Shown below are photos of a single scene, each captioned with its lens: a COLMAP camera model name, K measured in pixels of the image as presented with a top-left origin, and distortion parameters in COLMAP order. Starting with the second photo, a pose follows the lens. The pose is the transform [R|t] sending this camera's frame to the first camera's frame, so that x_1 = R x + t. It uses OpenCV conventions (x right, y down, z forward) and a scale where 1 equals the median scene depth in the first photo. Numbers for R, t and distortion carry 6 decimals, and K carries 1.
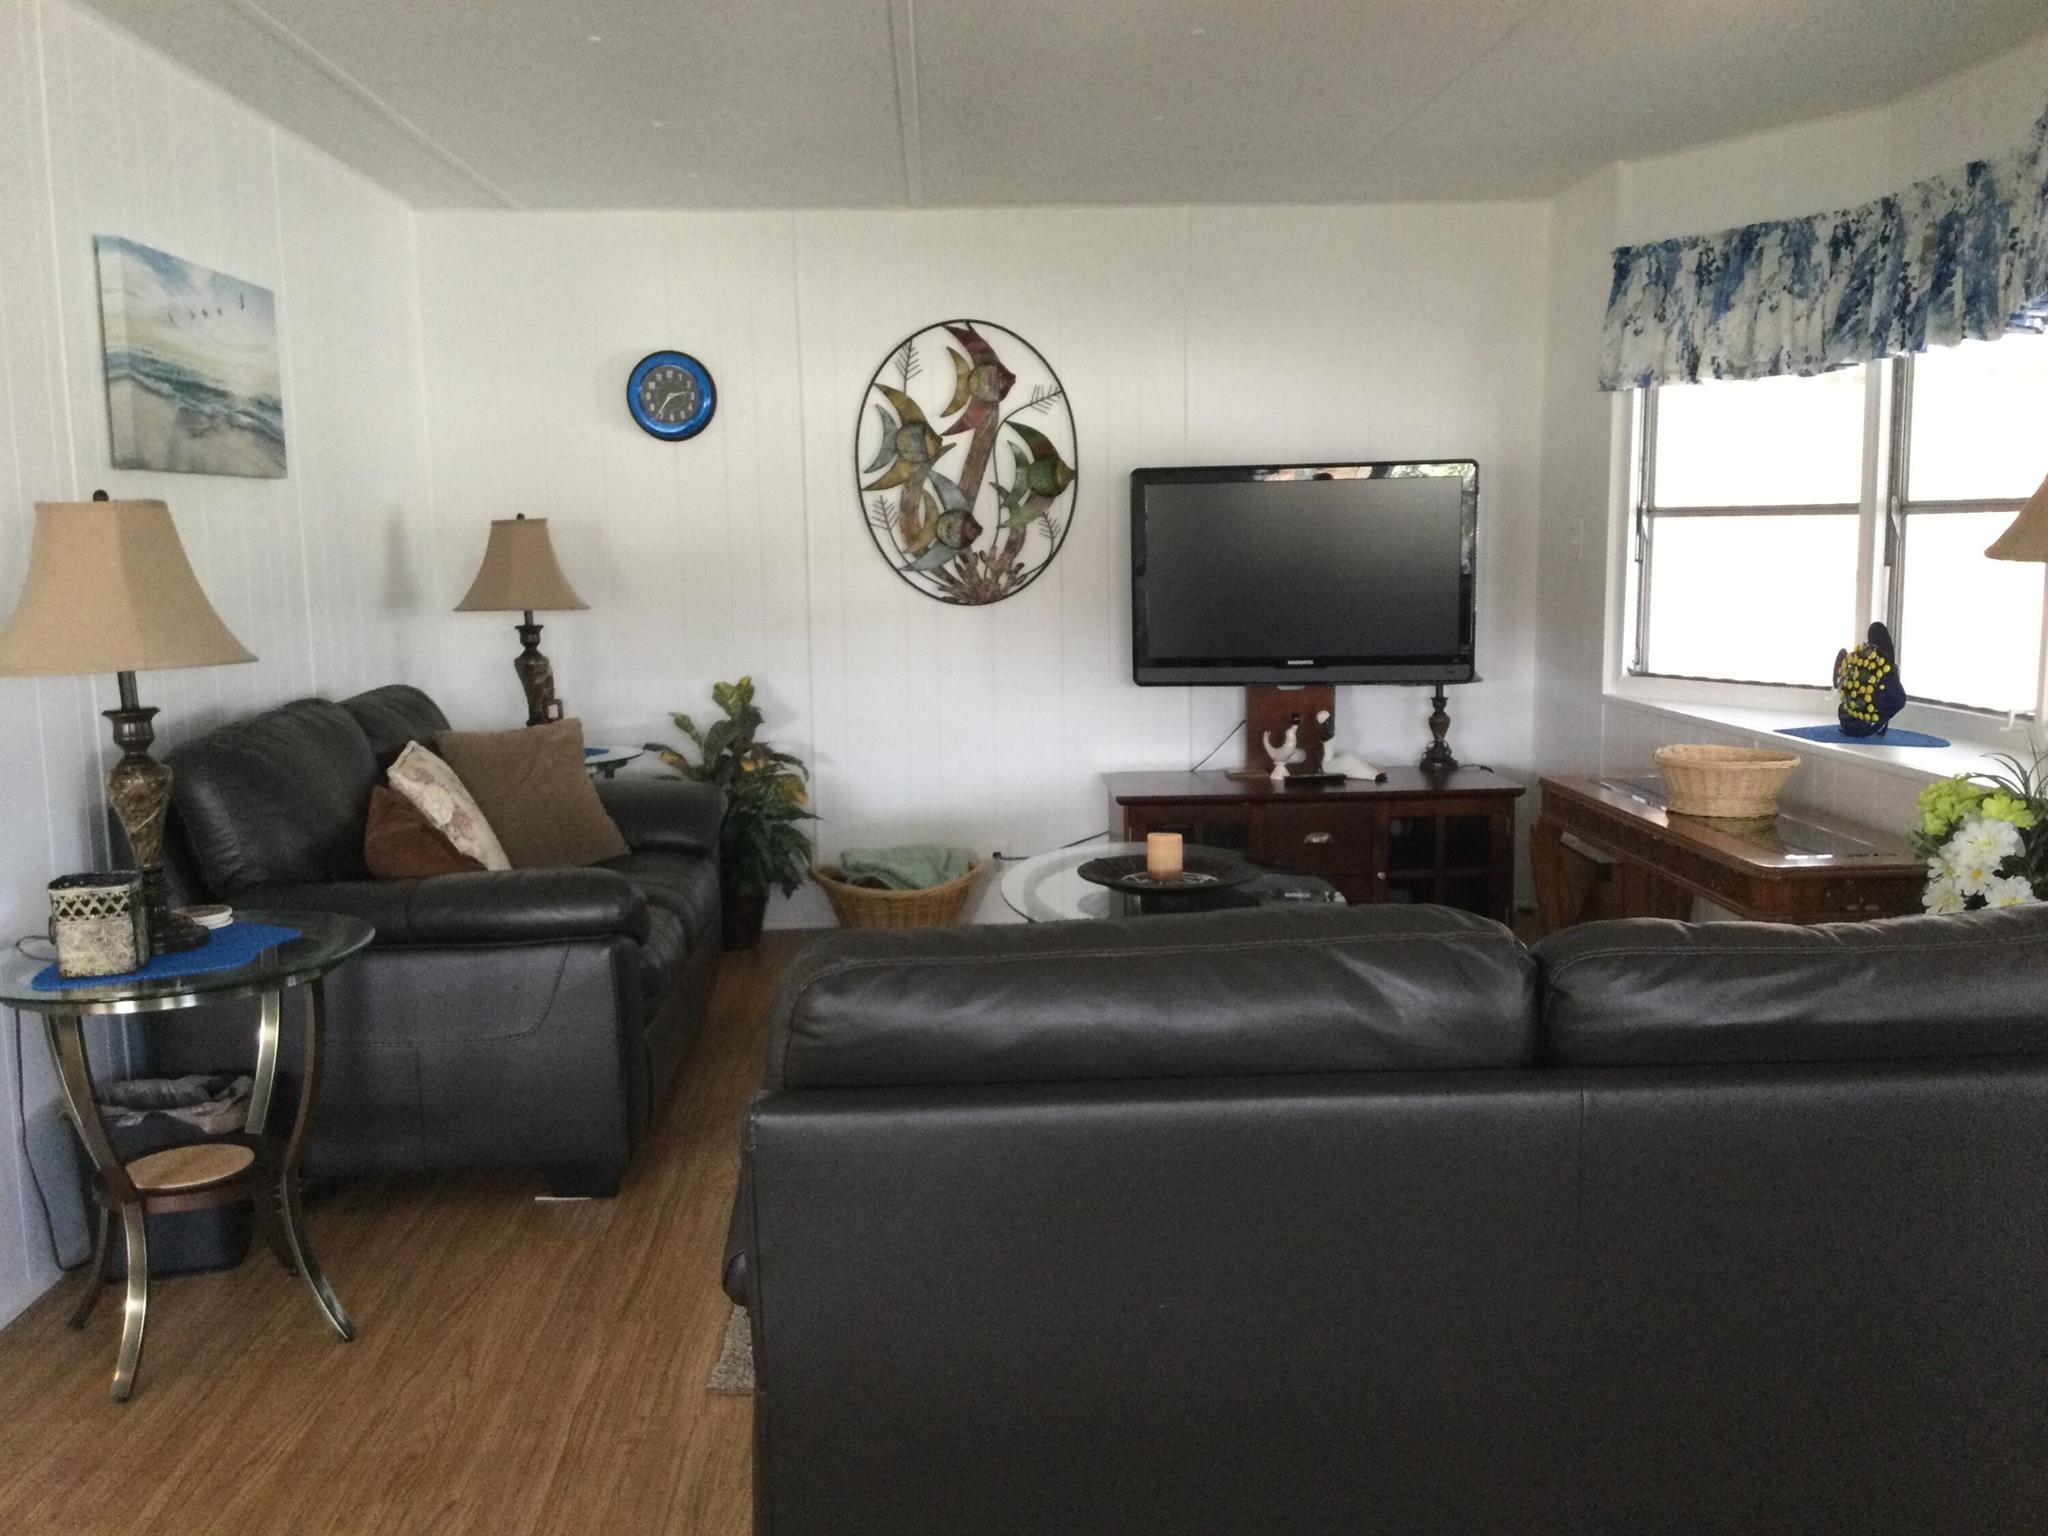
lens RADIAL K [[1840.2, 0, 1048.4], [0, 1840.2, 770.0], [0, 0, 1]] dist [0.117346, -0.236725]
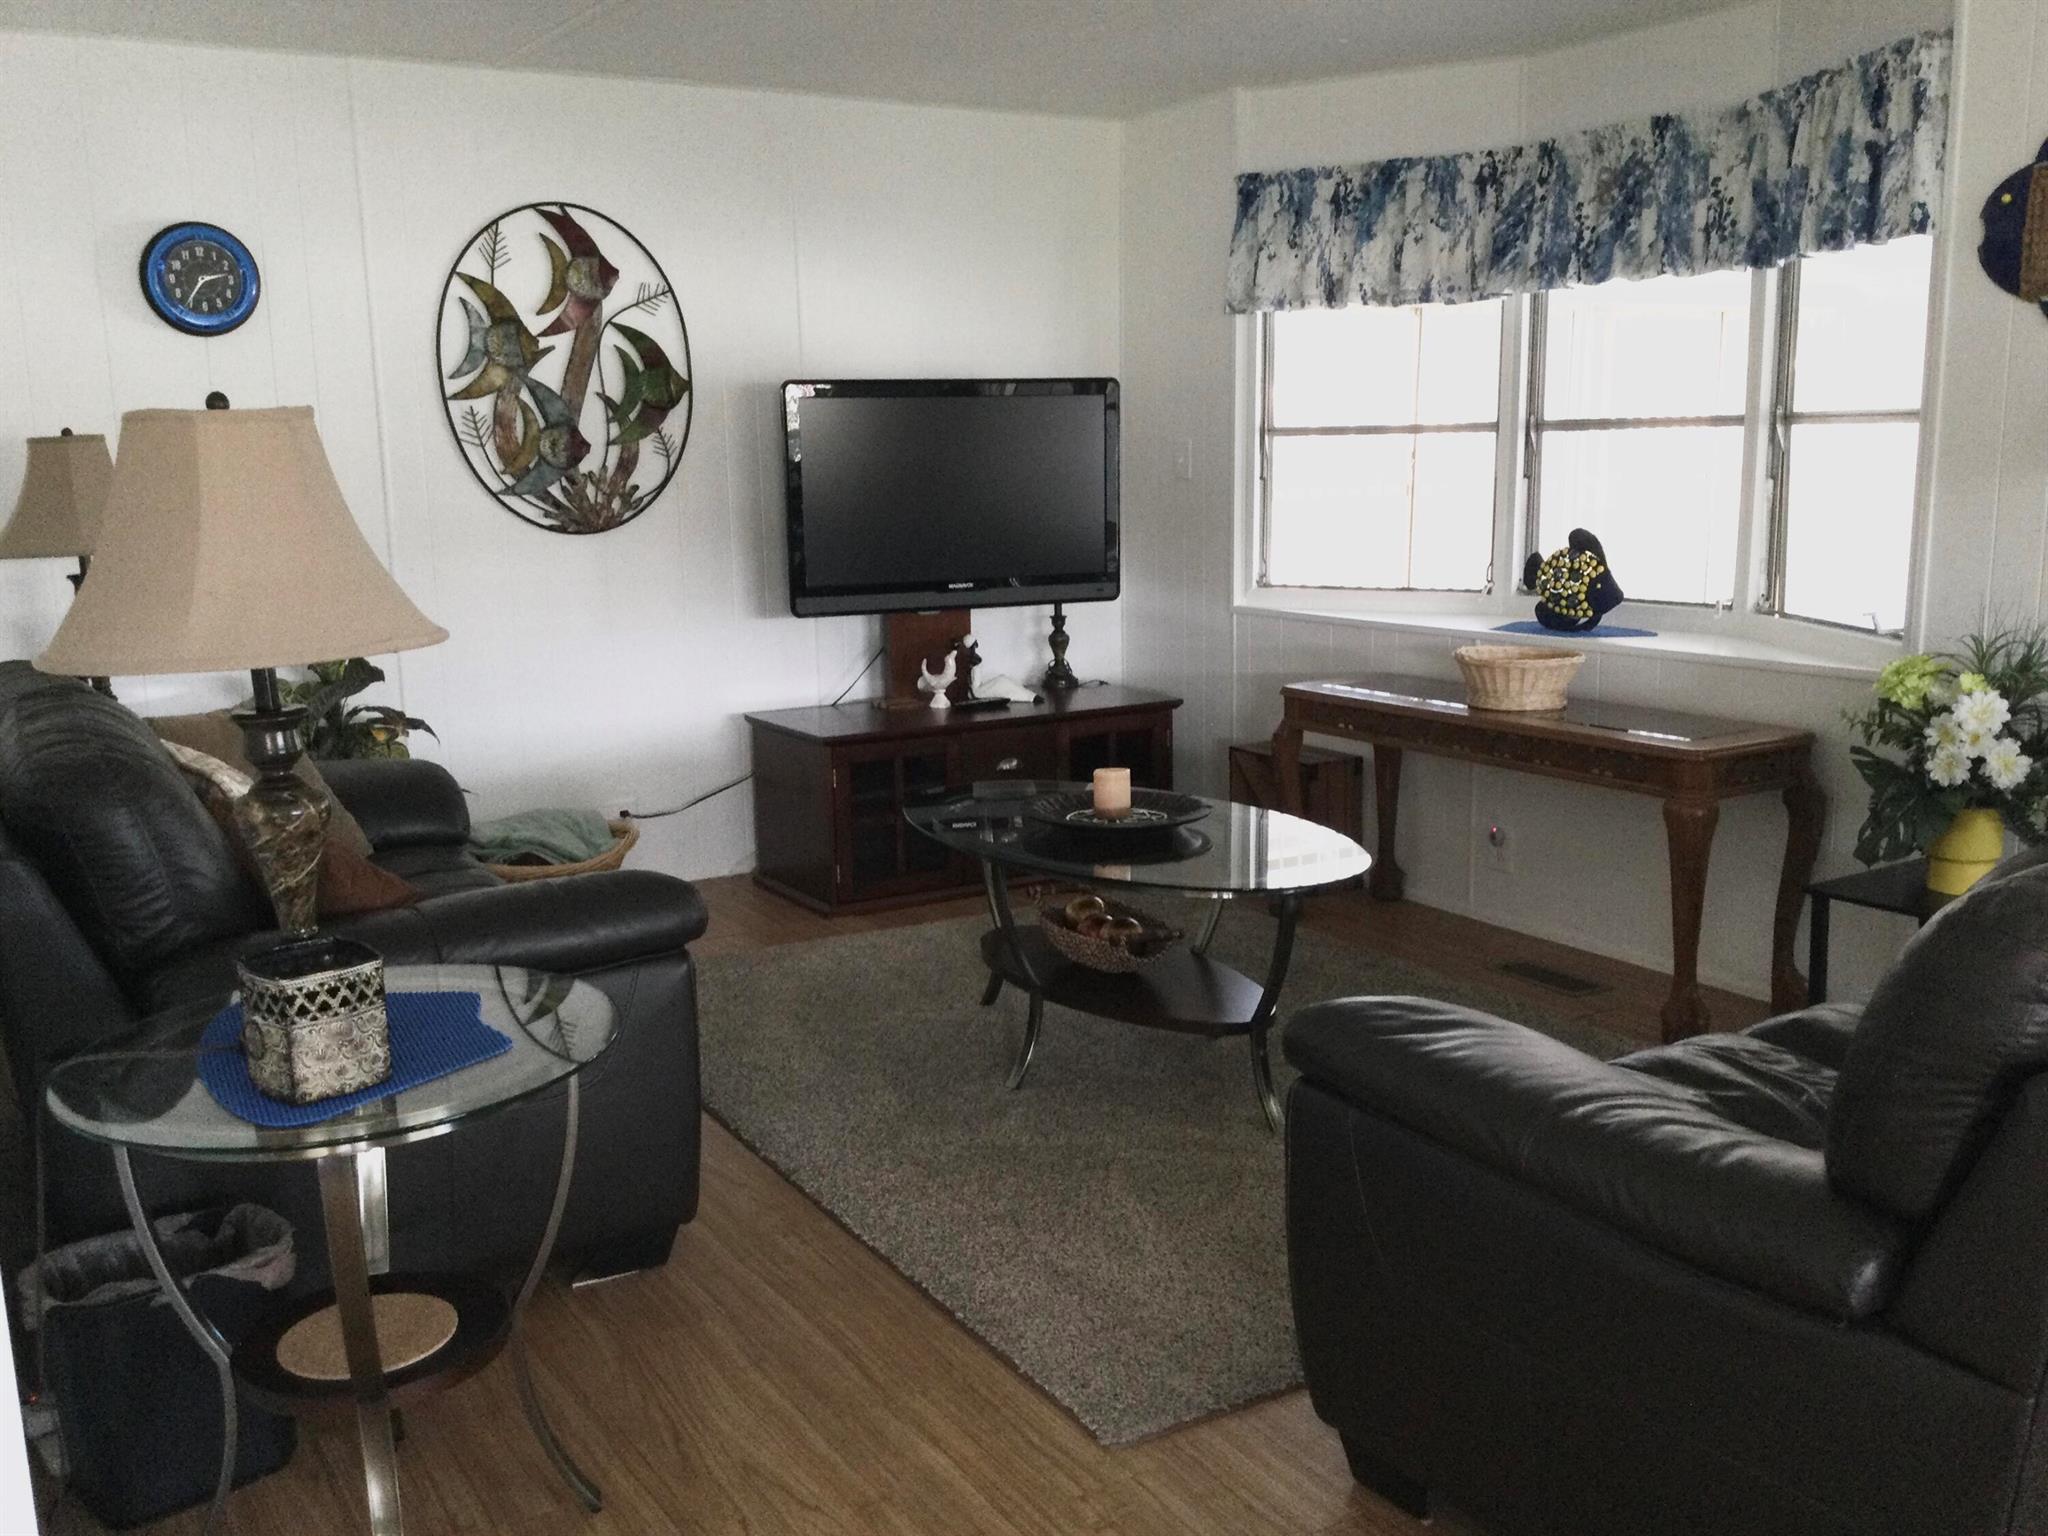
lens RADIAL K [[1824.2, 0, 1024.0], [0, 1824.2, 768.0], [0, 0, 1]] dist [0.180136, -0.421642]
pose [[0.878454, -0.085217, 0.470166, -0.287097], [0.065075, 0.996137, 0.058962, -0.016918], [-0.473374, -0.021199, 0.880606, 0.128769]]
